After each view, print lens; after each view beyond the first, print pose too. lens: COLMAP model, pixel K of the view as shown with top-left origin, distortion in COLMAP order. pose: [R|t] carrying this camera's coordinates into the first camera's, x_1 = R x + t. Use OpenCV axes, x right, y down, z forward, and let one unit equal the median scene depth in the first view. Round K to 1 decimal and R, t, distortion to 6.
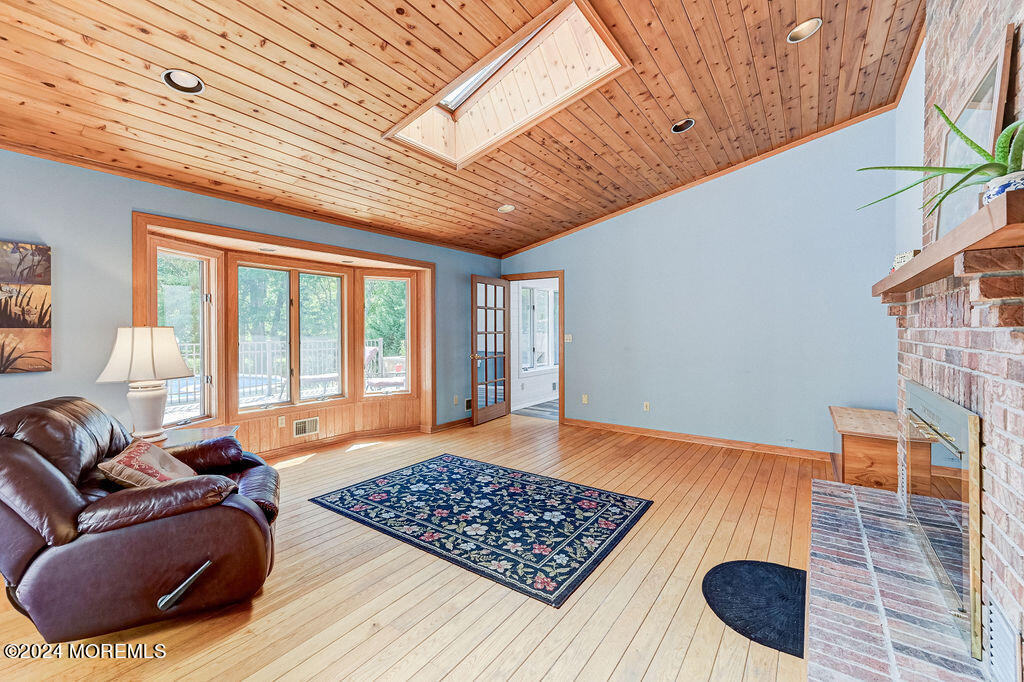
lens RADIAL K [[423.9, 0, 517.8], [0, 423.9, 334.0], [0, 0, 1]] dist [-0.003348, 0.000226]
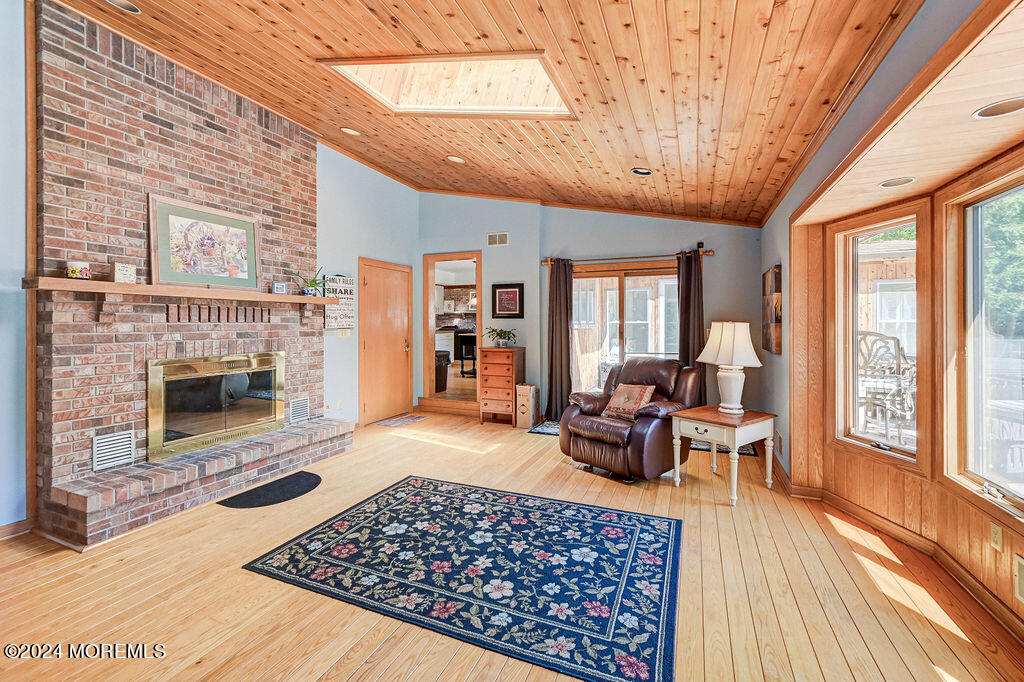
lens RADIAL K [[423.9, 0, 515.4], [0, 423.9, 324.6], [0, 0, 1]] dist [-0.003348, 0.000226]
pose [[-0.978009, 0.001044, -0.208559, 0.020021], [-0.001664, 0.999917, 0.012806, -0.021009], [0.208555, 0.012872, -0.977926, 1.810042]]
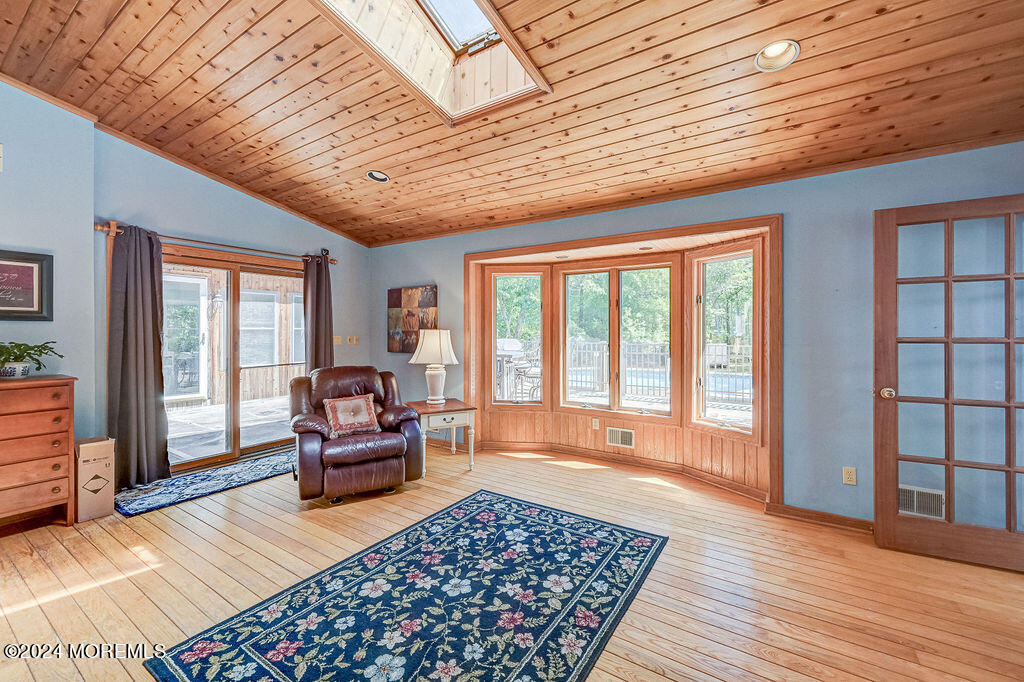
lens RADIAL K [[423.9, 0, 513.3], [0, 423.9, 331.9], [0, 0, 1]] dist [-0.003348, 0.000226]
pose [[0.024576, 0.002342, -0.999695, 0.597129], [-0.010820, 0.999939, 0.002076, -0.012959], [0.999639, 0.010766, 0.024600, 1.070758]]
